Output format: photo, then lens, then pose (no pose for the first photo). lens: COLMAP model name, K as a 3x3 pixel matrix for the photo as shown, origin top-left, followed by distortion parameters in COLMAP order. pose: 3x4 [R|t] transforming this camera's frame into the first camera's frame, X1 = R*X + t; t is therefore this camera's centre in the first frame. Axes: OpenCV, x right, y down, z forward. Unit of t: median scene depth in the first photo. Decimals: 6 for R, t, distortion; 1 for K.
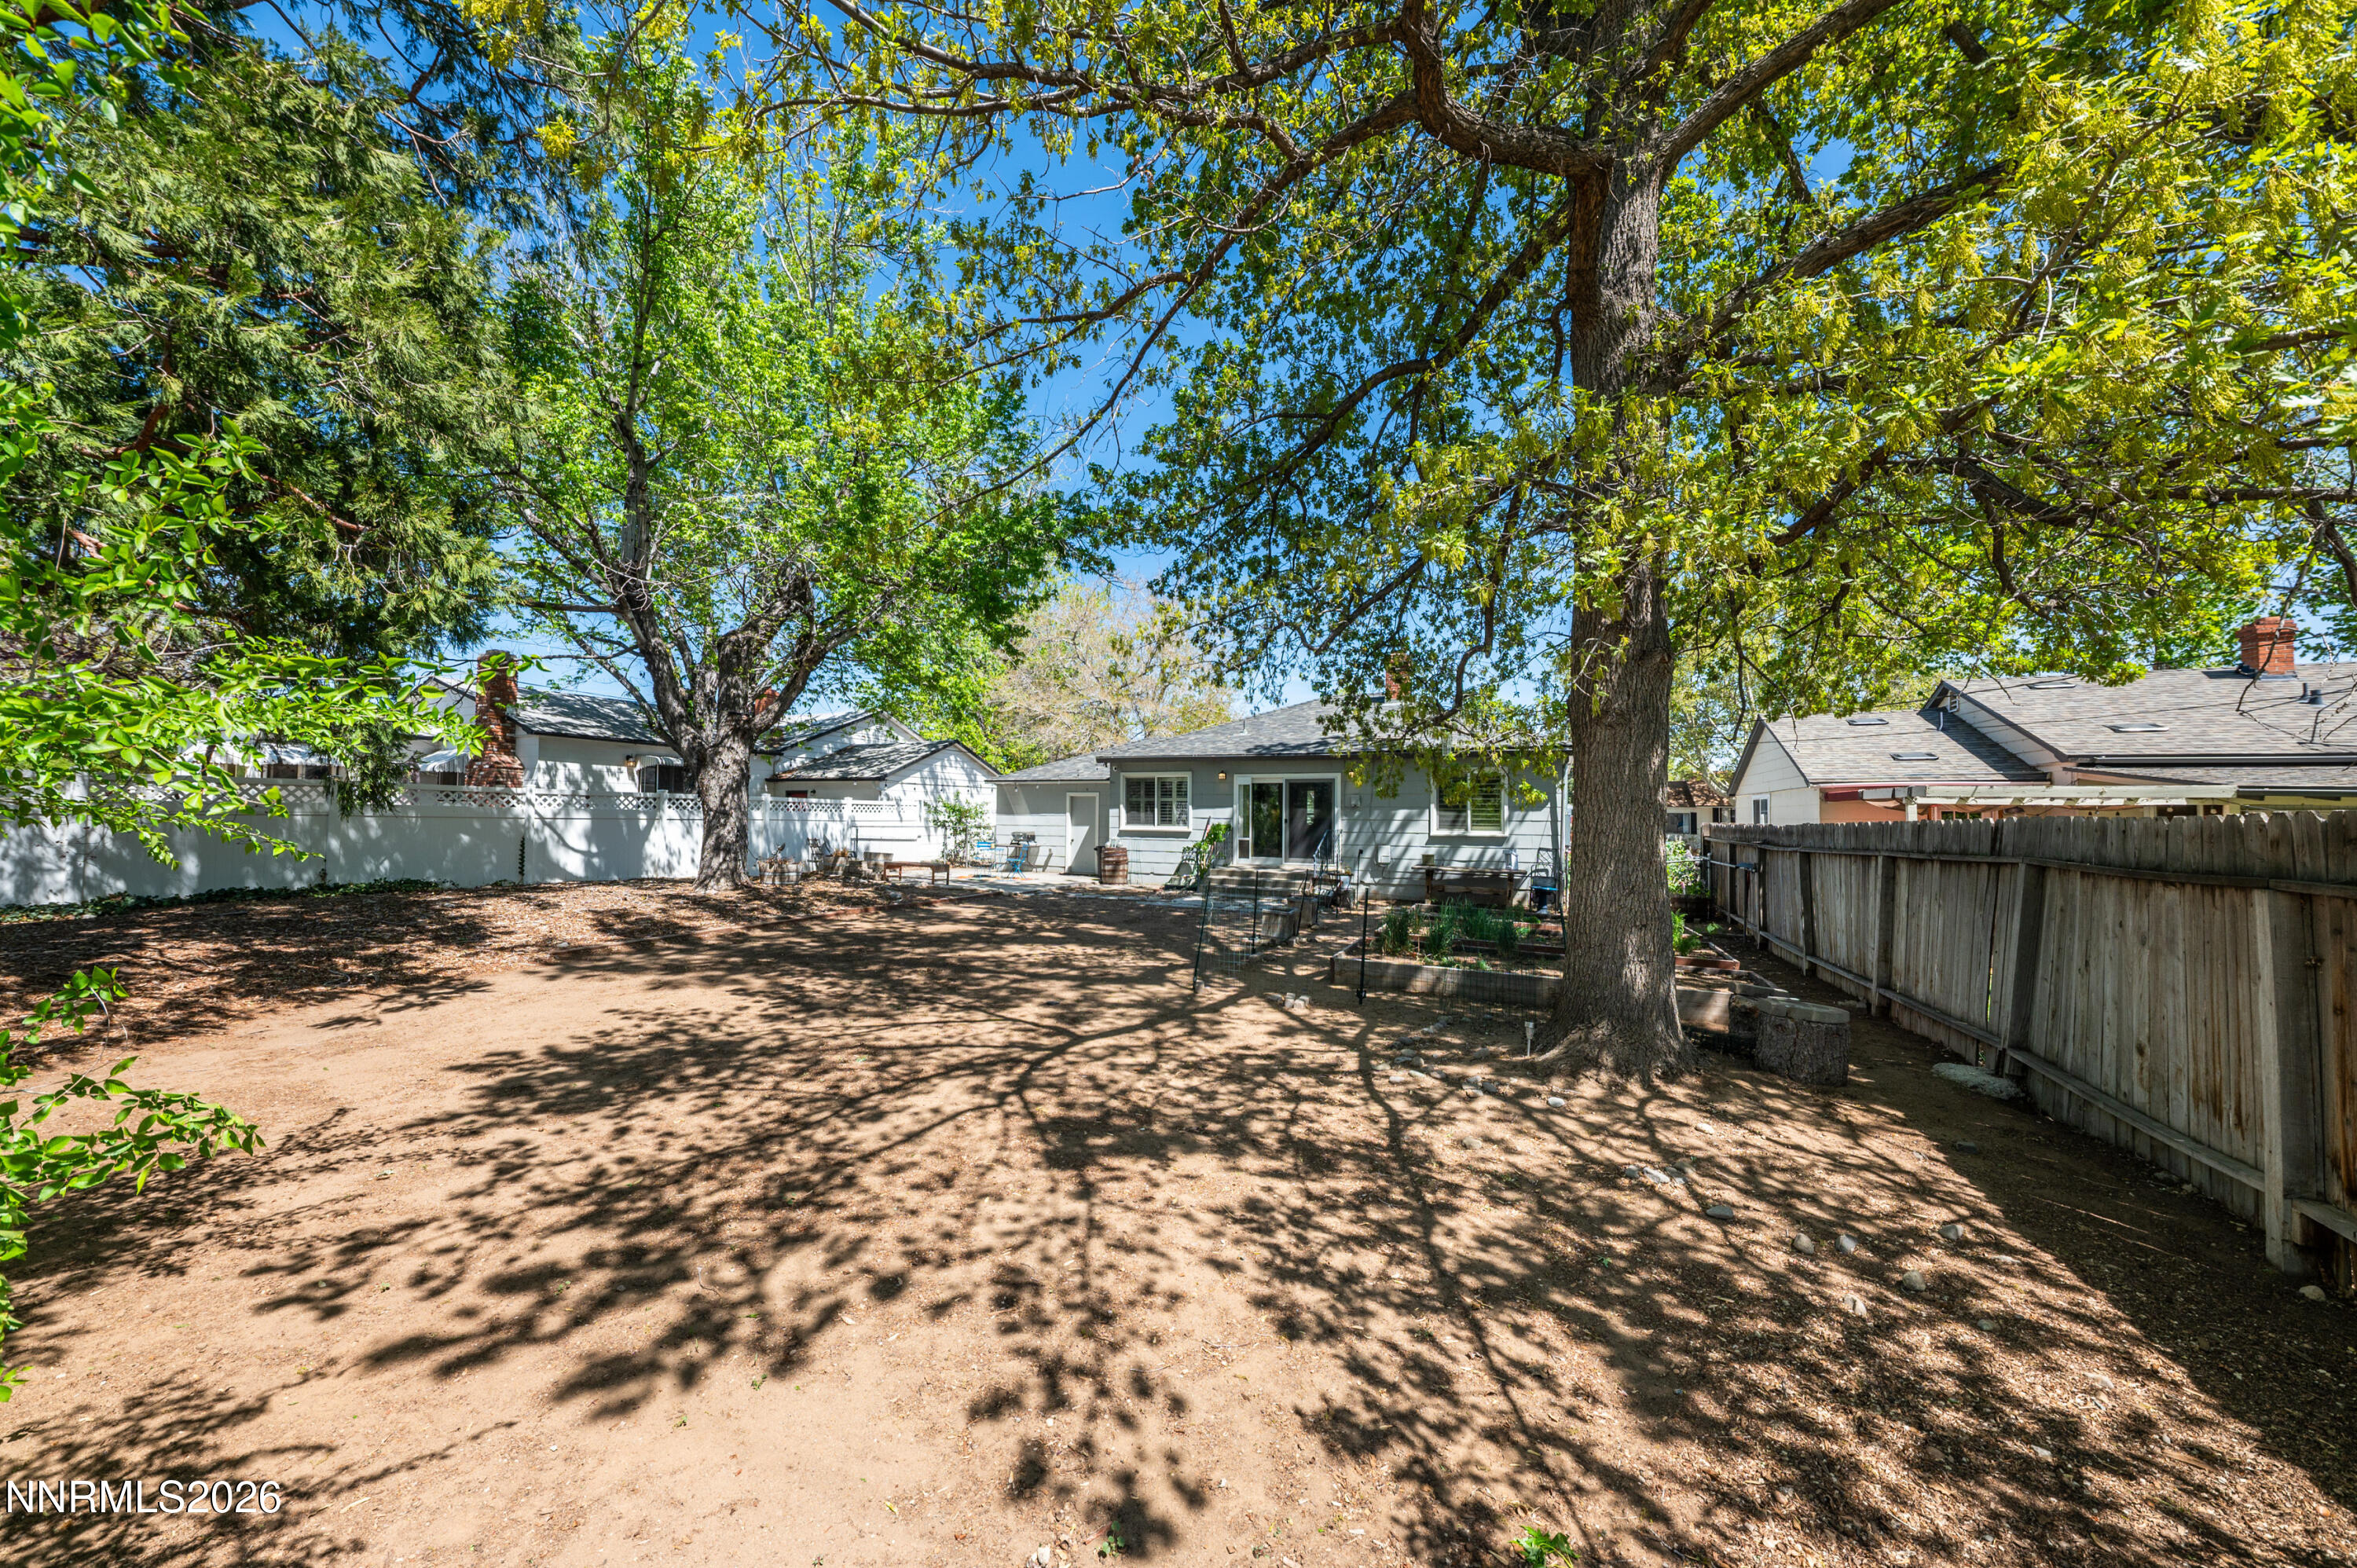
lens RADIAL K [[812.7, 0, 1178.5], [0, 812.7, 784.0], [0, 0, 1]] dist [0.000925, -0.000033]
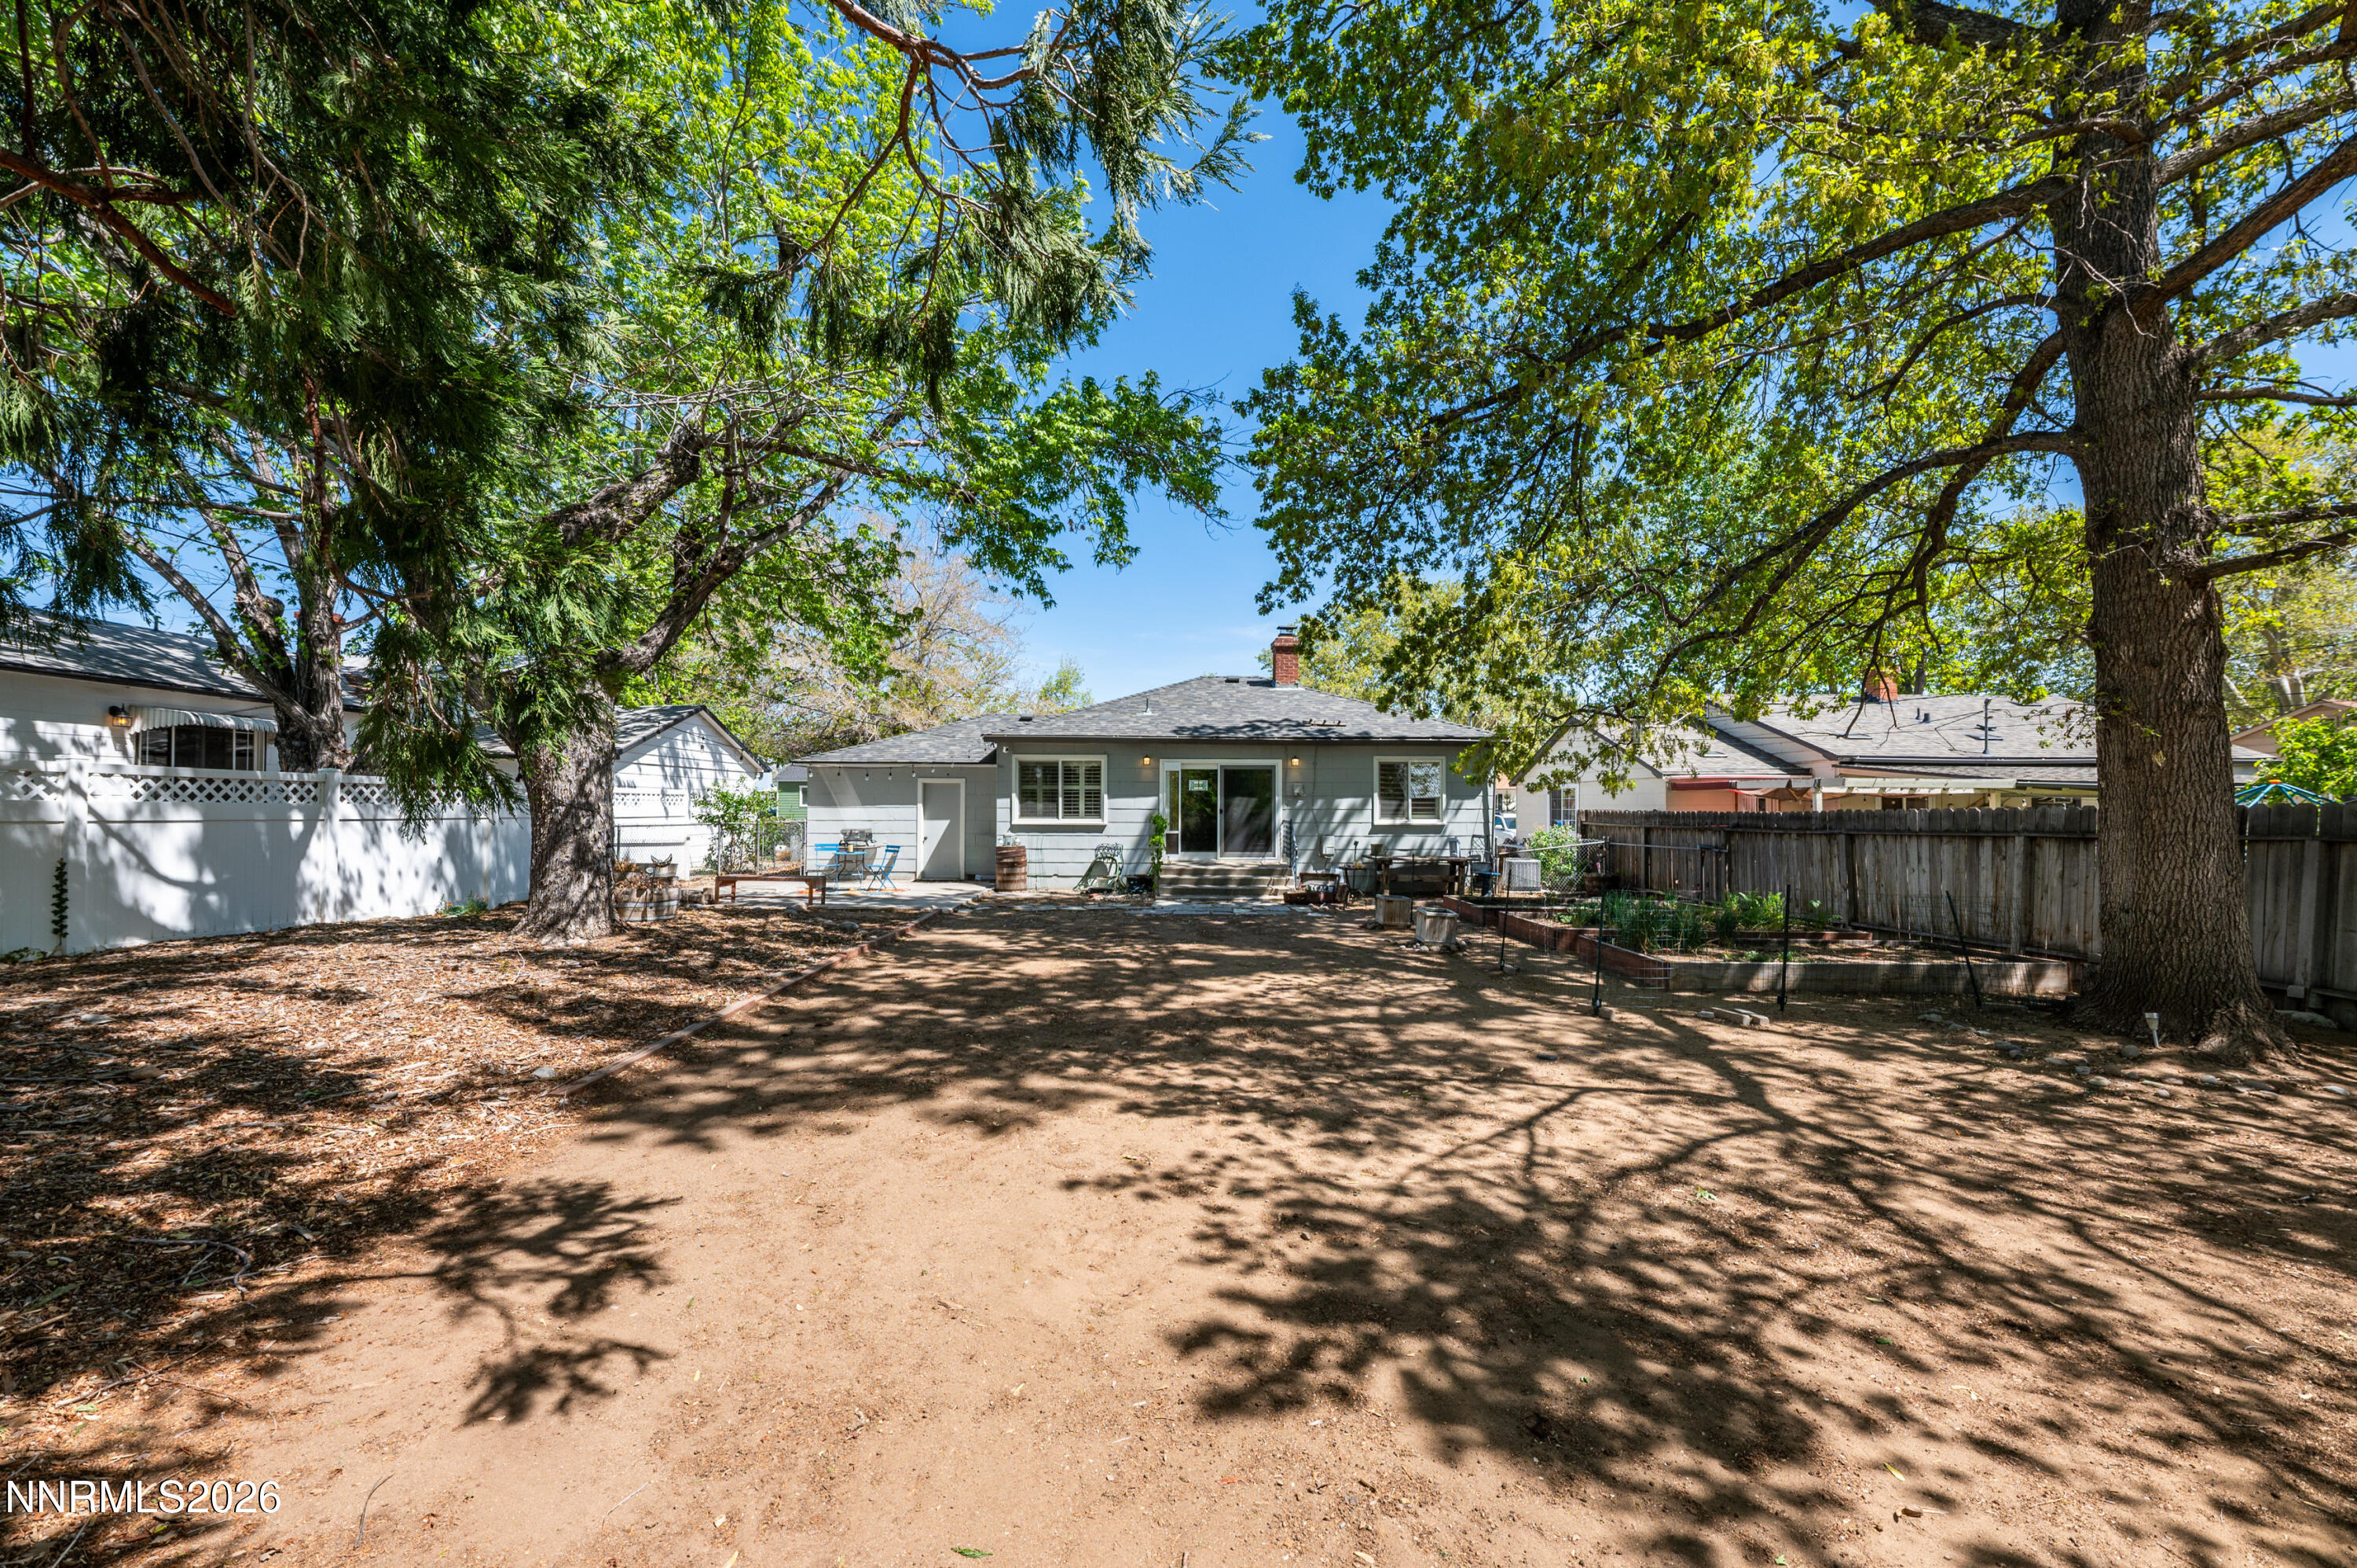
lens RADIAL K [[835.7, 0, 1179.3], [0, 835.7, 798.1], [0, 0, 1]] dist [0.012961, -0.007880]
pose [[0.895816, -0.003186, 0.444414, -0.349050], [-0.011048, 0.999506, 0.029436, 0.003897], [-0.444288, -0.031280, 0.895338, 0.198499]]
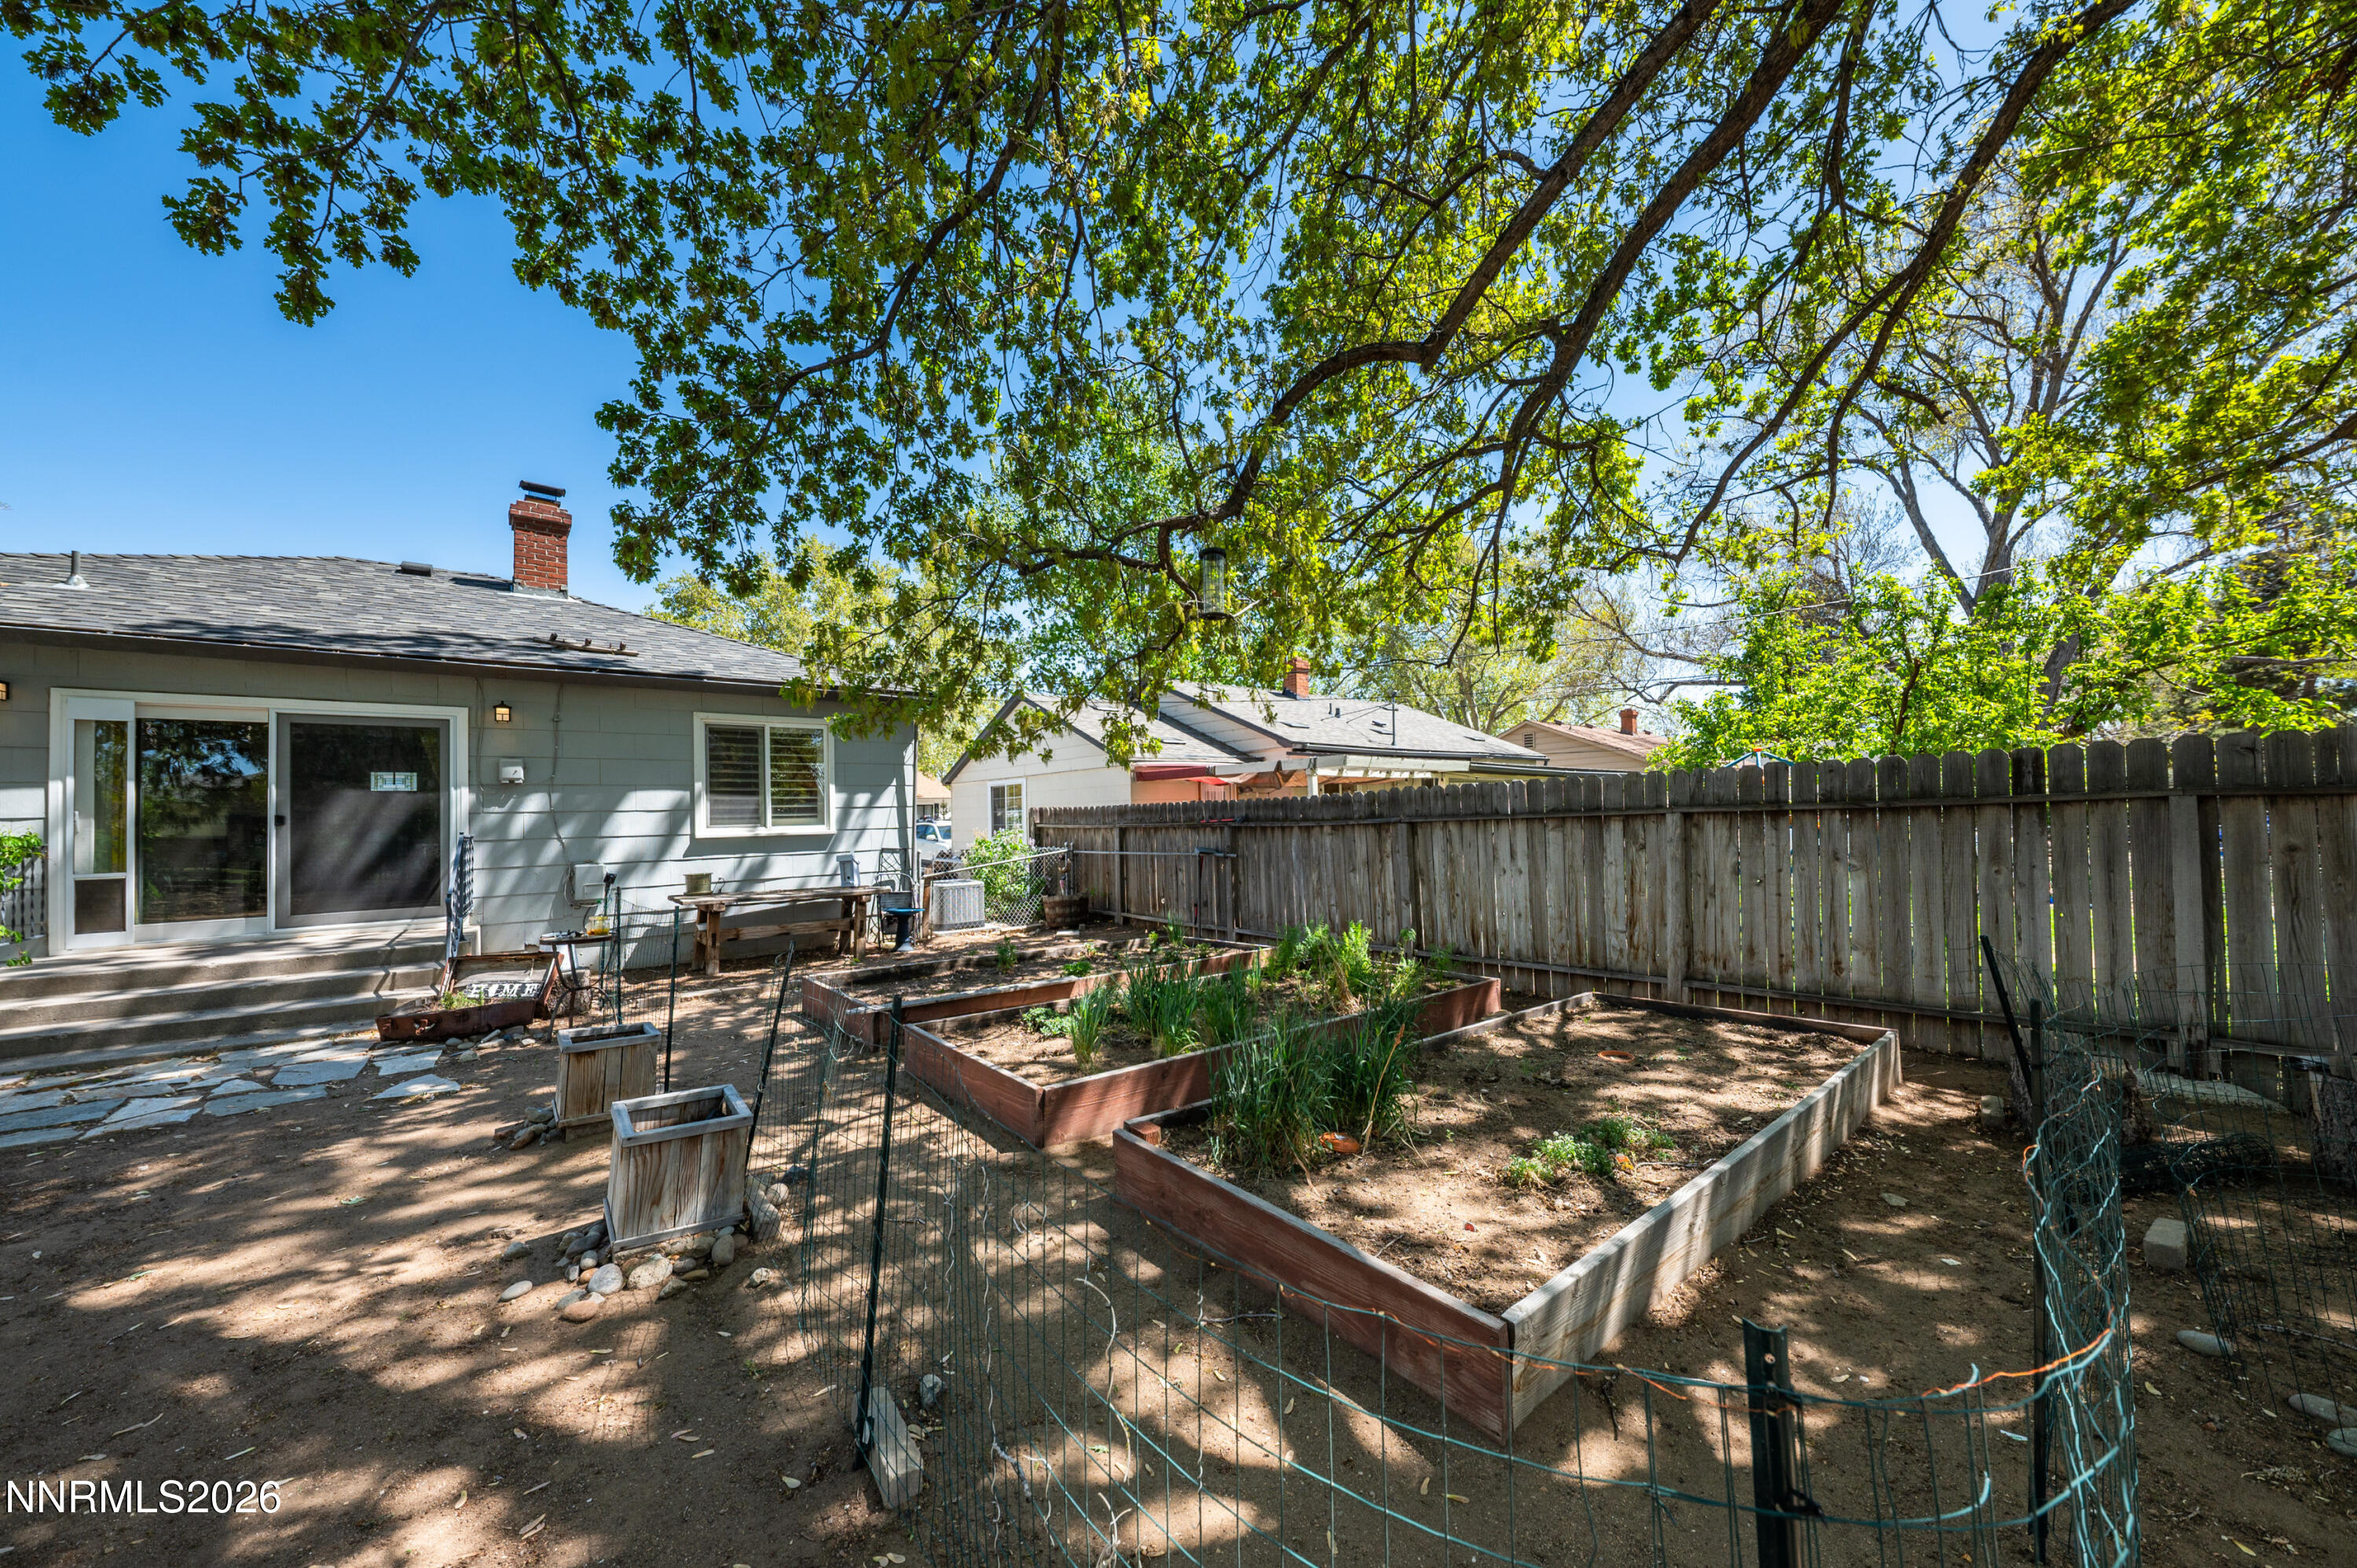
lens RADIAL K [[806.9, 0, 1171.9], [0, 806.9, 802.2], [0, 0, 1]] dist [-0.001648, -0.000223]
pose [[0.447057, -0.004823, 0.894493, -0.024302], [-0.007172, 0.999934, 0.008976, 0.032364], [-0.894477, -0.010428, 0.446992, 0.481809]]
